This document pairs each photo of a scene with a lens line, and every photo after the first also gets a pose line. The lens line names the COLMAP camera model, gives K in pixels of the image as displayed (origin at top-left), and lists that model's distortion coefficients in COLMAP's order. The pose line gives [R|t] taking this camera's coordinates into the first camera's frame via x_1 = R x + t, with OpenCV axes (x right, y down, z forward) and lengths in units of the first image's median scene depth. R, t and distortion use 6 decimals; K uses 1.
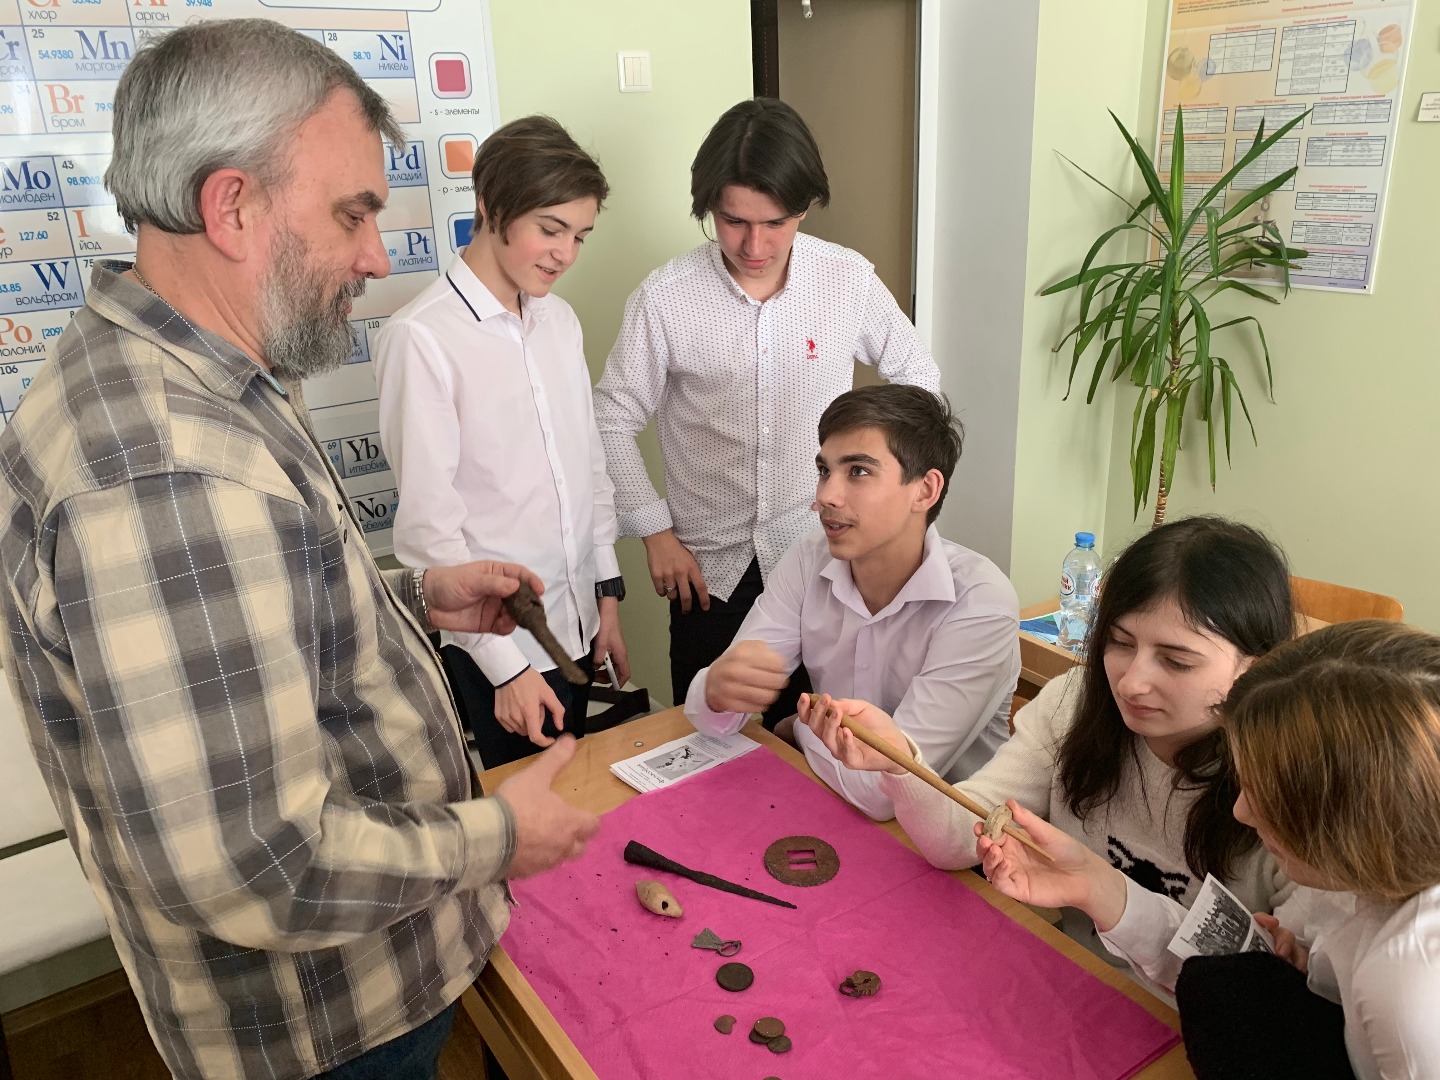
lens RADIAL K [[1102.1, 0, 720.0], [0, 1102.1, 540.0], [0, 0, 1]] dist [-0.007405, -0.005264]
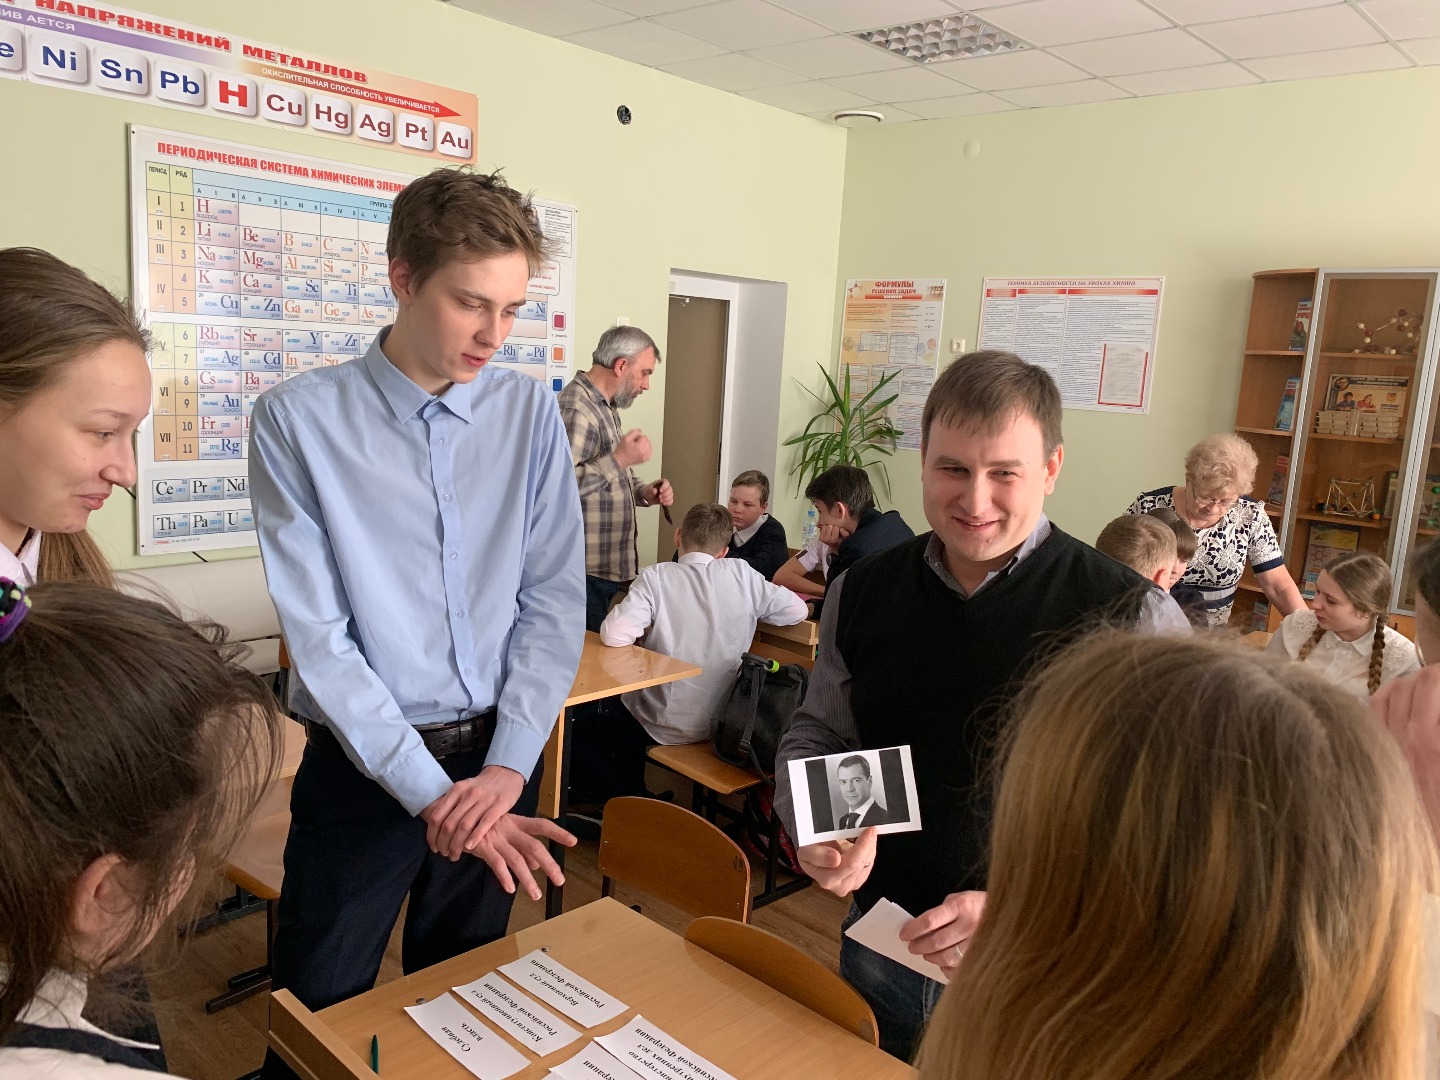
lens RADIAL K [[1102.1, 0, 720.0], [0, 1102.1, 540.0], [0, 0, 1]] dist [-0.007405, -0.005264]
pose [[0.966257, 0.059470, 0.250622, -0.339009], [-0.013083, 0.983057, -0.182831, 0.339583], [-0.257249, 0.173383, 0.950664, -0.913022]]
